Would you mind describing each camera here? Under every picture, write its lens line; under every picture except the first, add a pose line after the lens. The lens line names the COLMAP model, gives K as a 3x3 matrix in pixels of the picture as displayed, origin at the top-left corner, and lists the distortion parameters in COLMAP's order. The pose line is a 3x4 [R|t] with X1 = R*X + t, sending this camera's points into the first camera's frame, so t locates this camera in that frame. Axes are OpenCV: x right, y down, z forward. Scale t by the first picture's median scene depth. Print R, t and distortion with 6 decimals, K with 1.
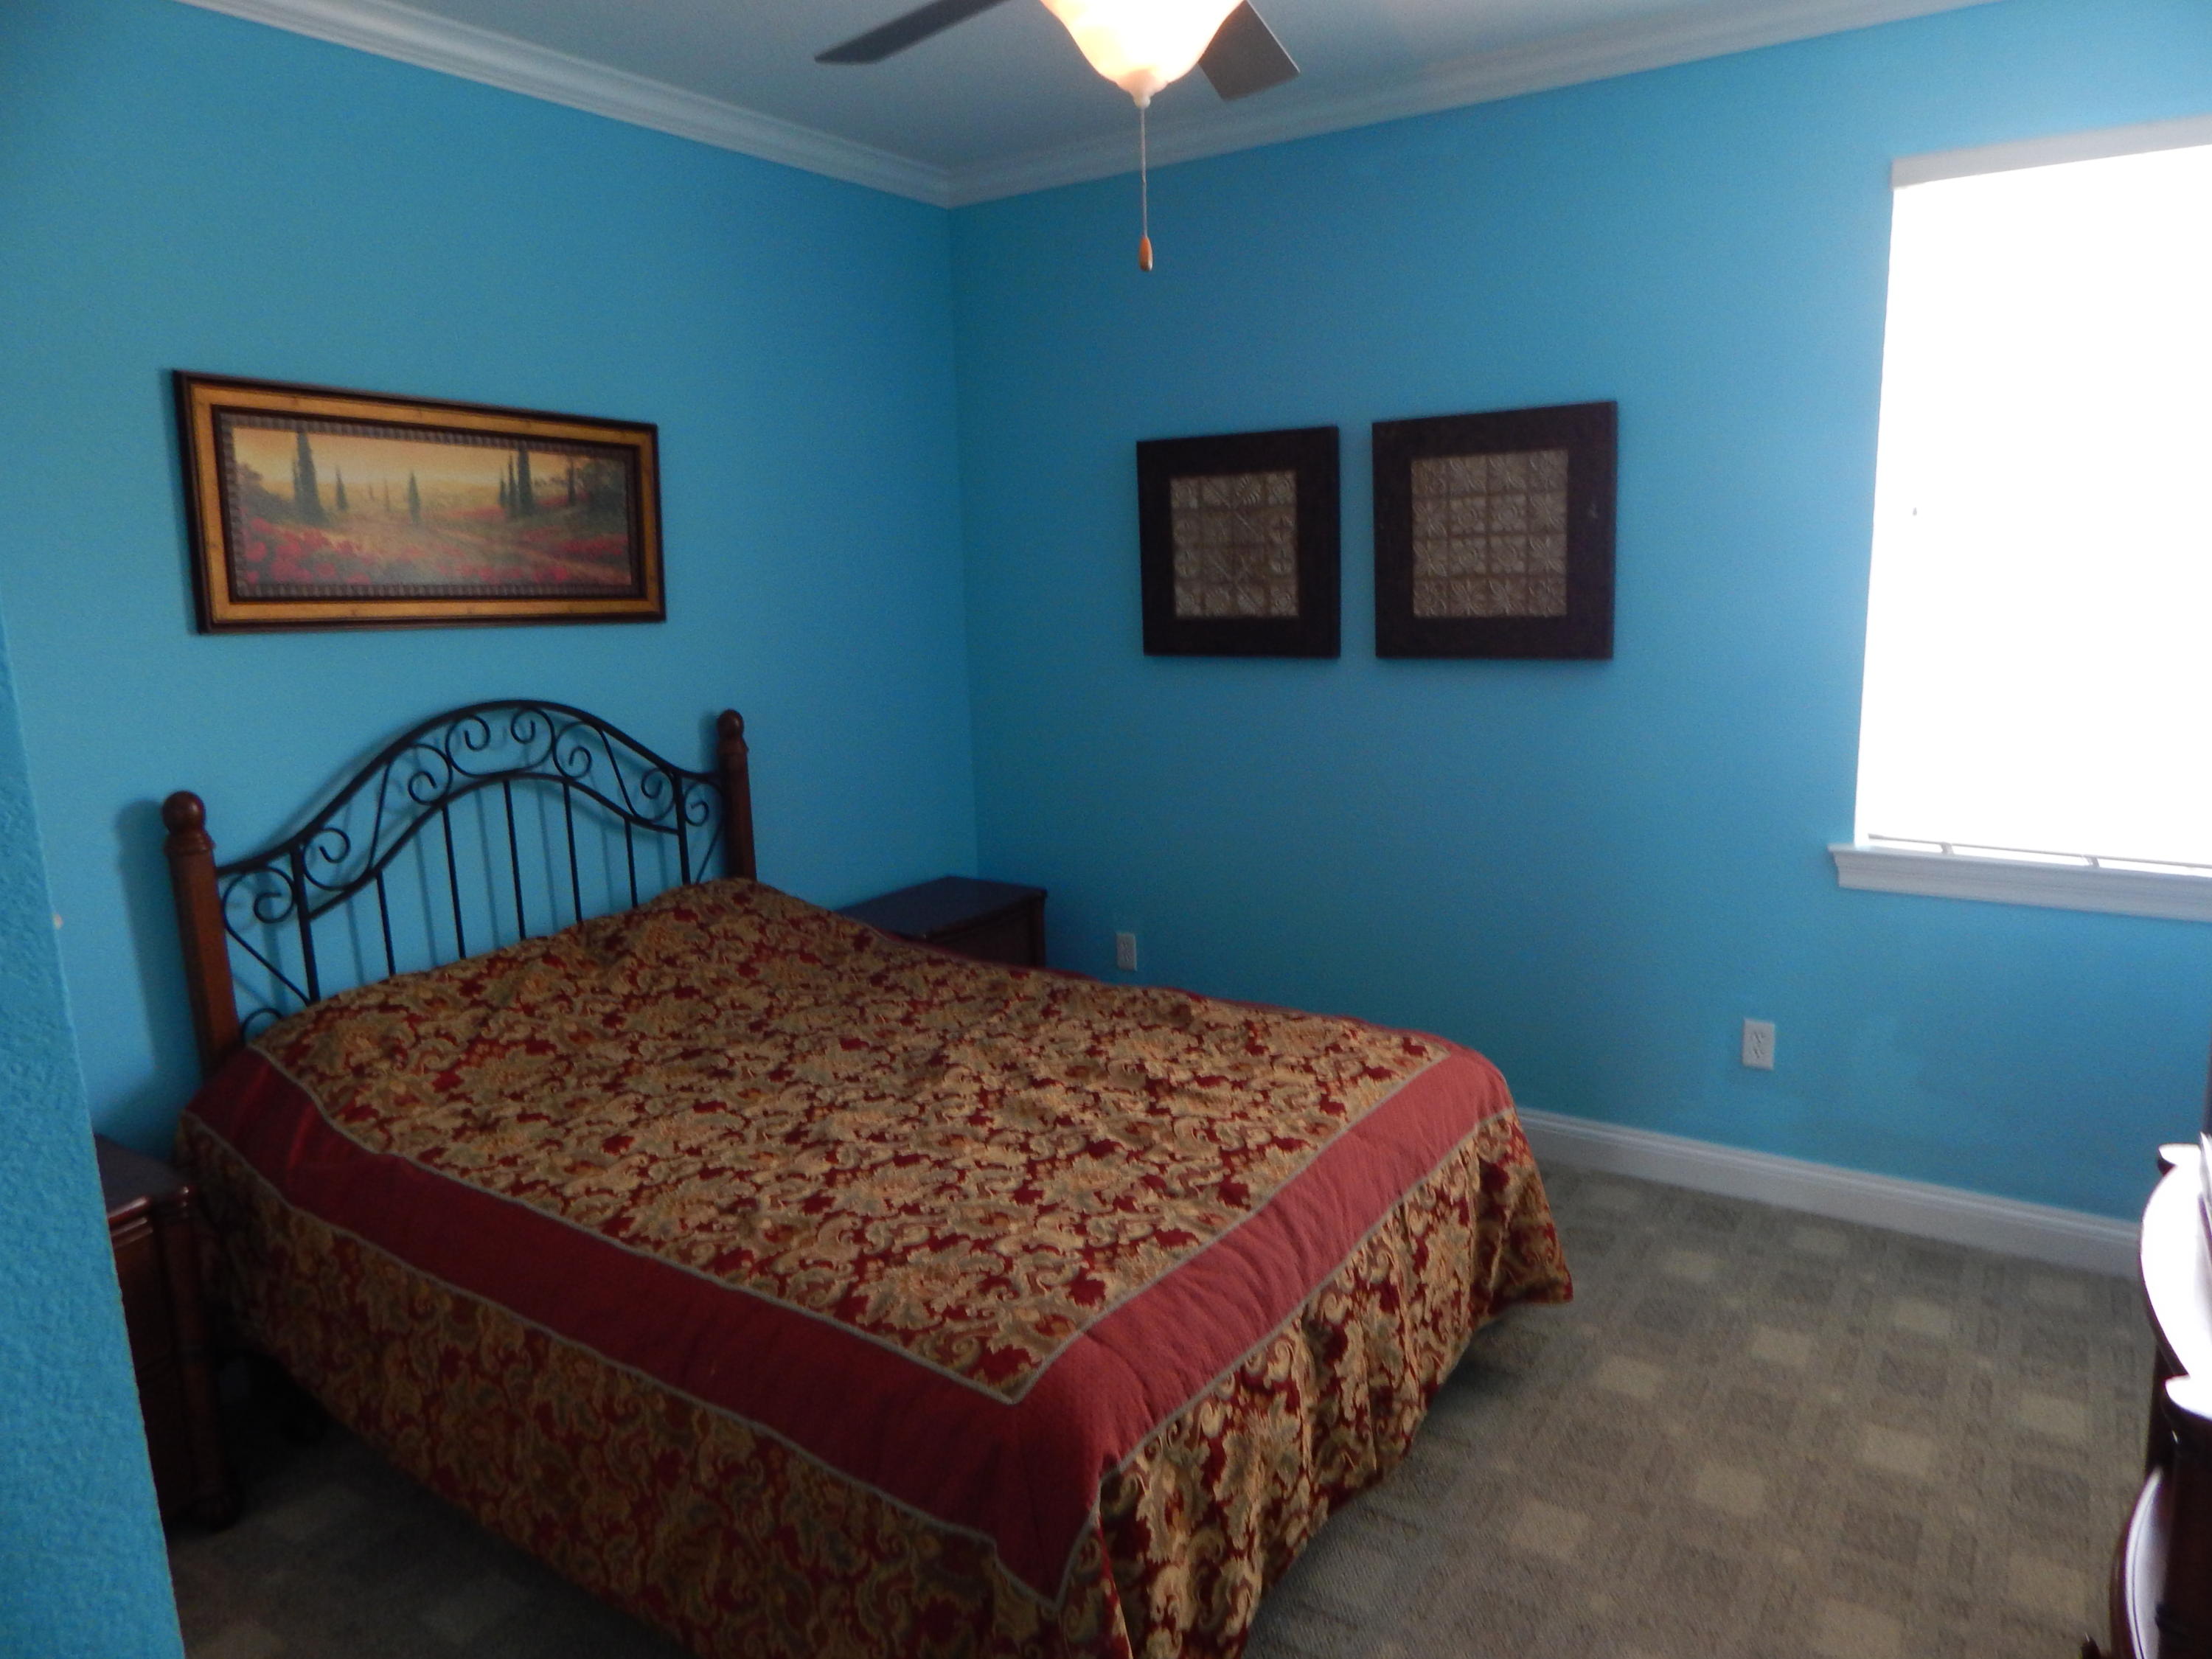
lens RADIAL K [[1447.2, 0, 1112.6], [0, 1447.2, 826.2], [0, 0, 1]] dist [0.002299, -0.012156]
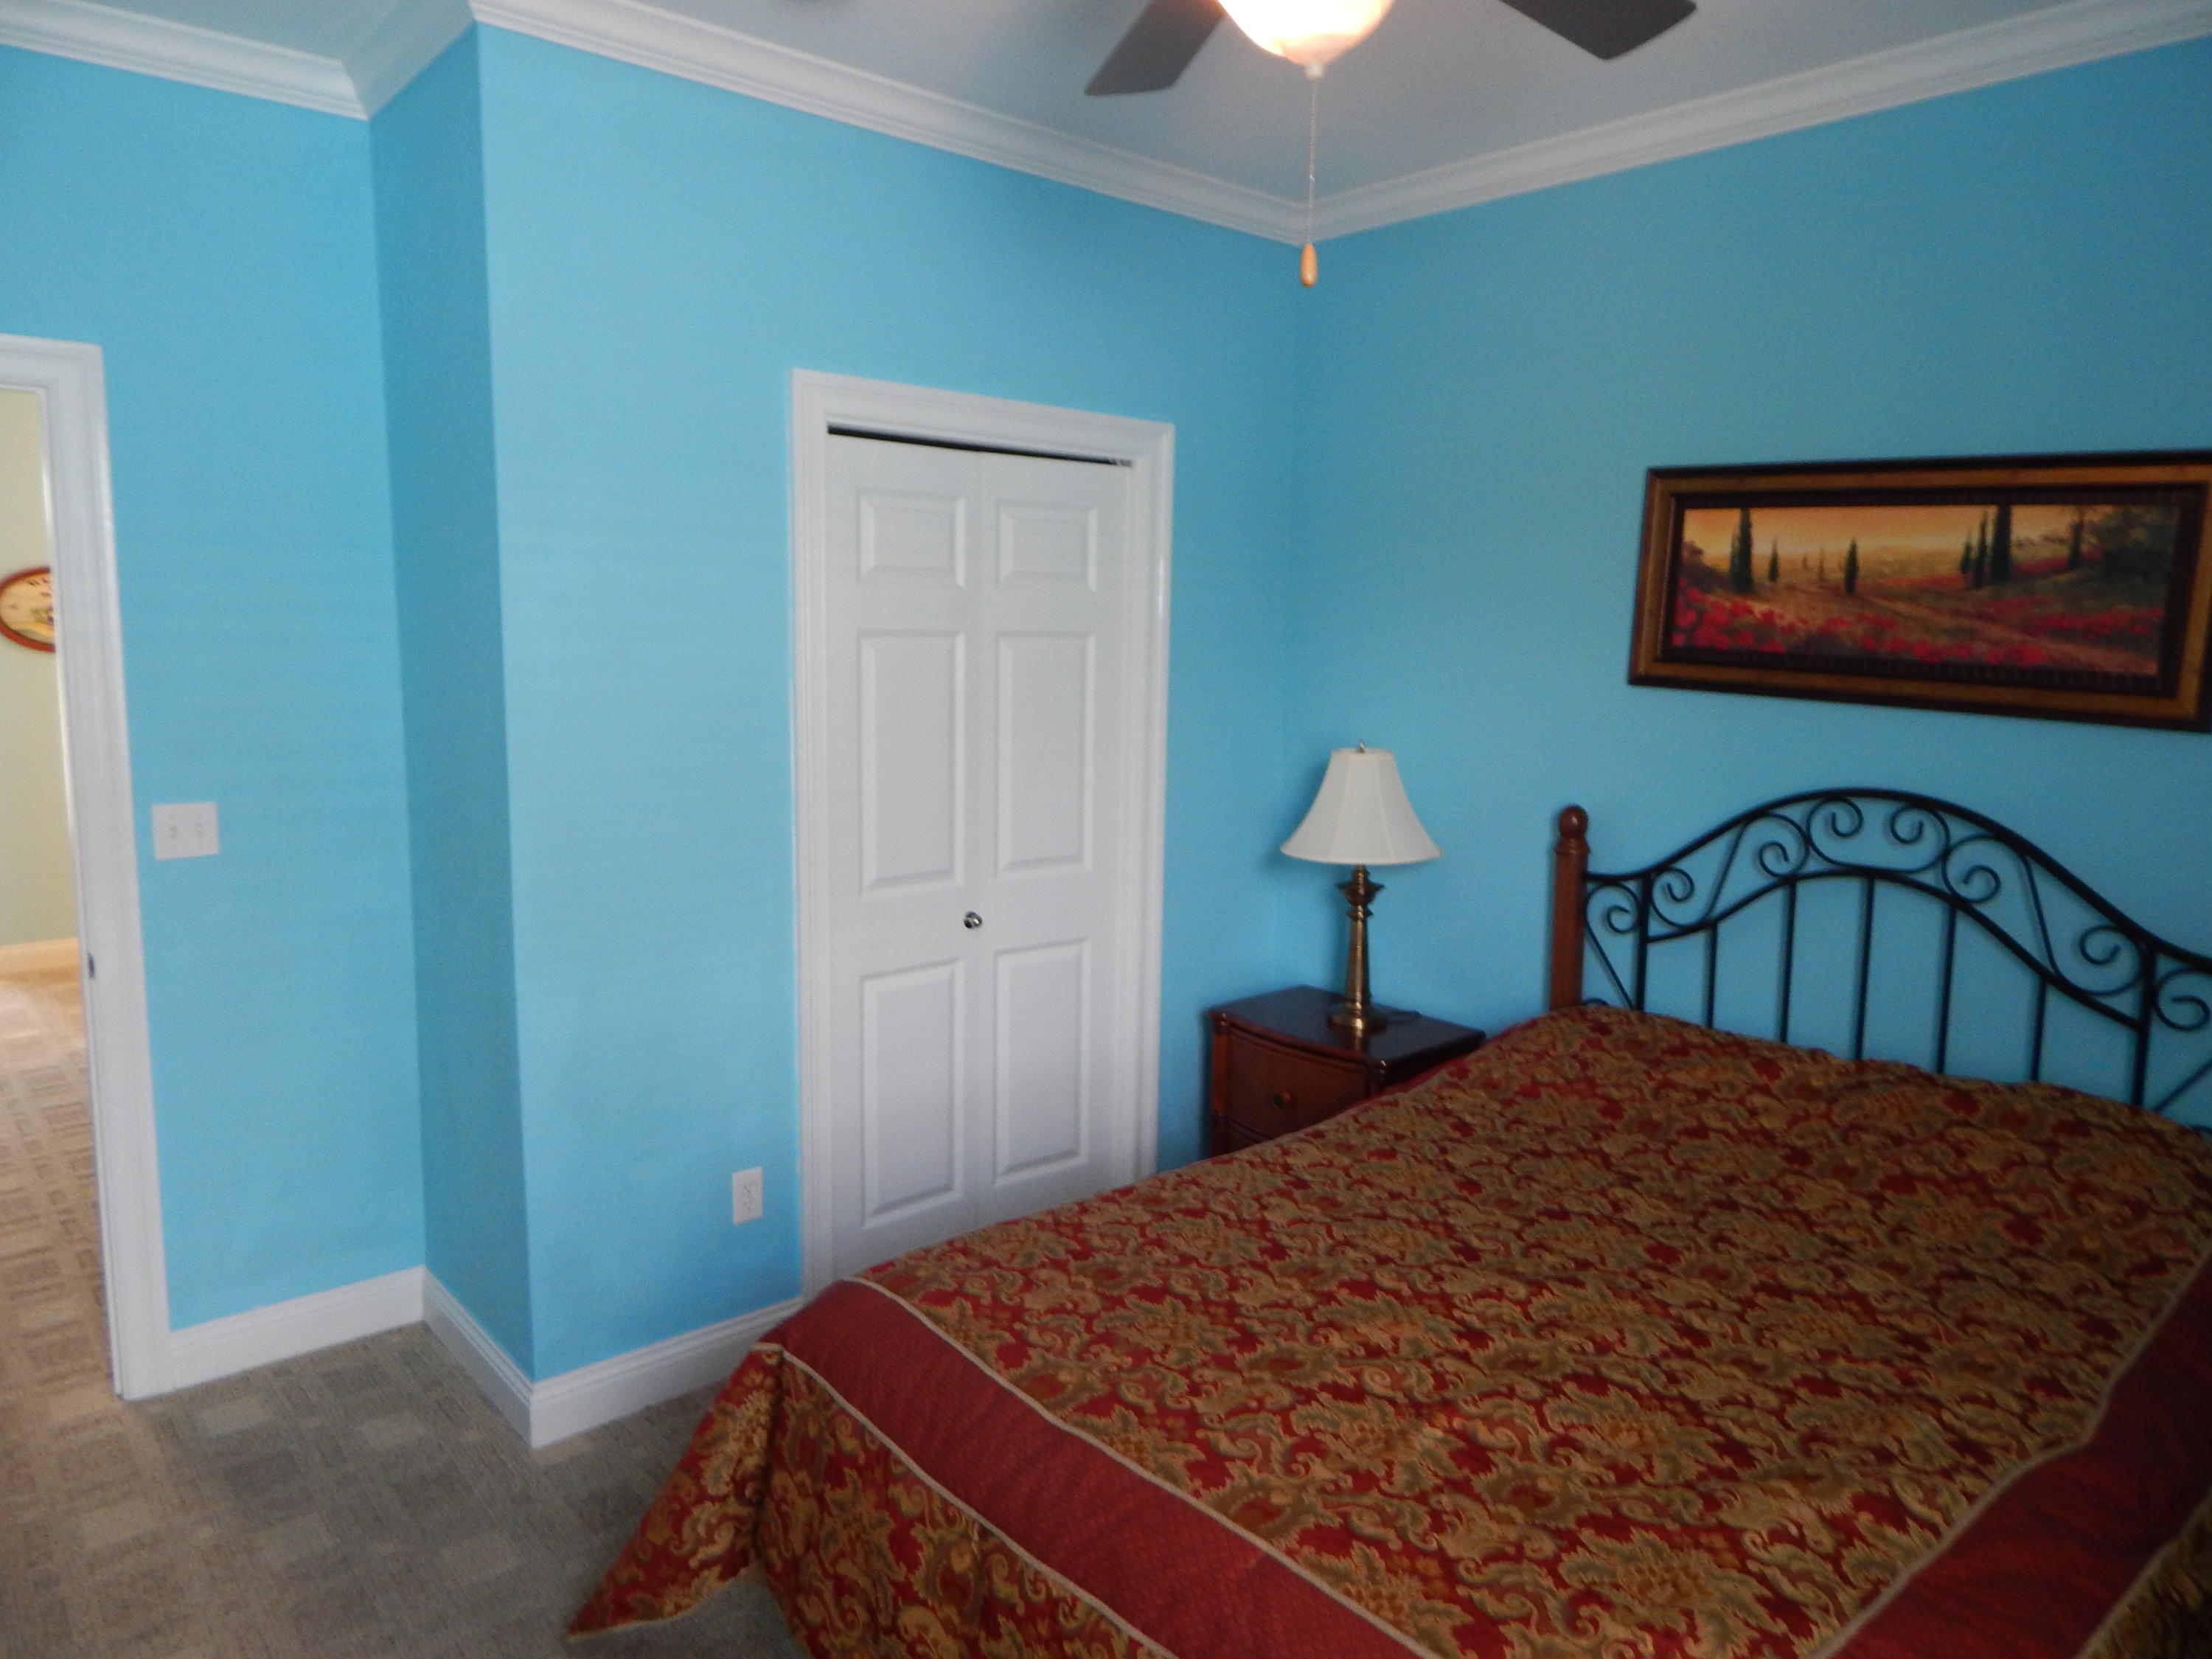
lens RADIAL K [[1447.2, 0, 1112.6], [0, 1447.2, 826.2], [0, 0, 1]] dist [0.002299, -0.012156]
pose [[-0.253352, 0.159587, -0.954120, 0.570295], [-0.186541, 0.959728, 0.210058, -0.169818], [0.949218, 0.231202, -0.213379, 0.770011]]
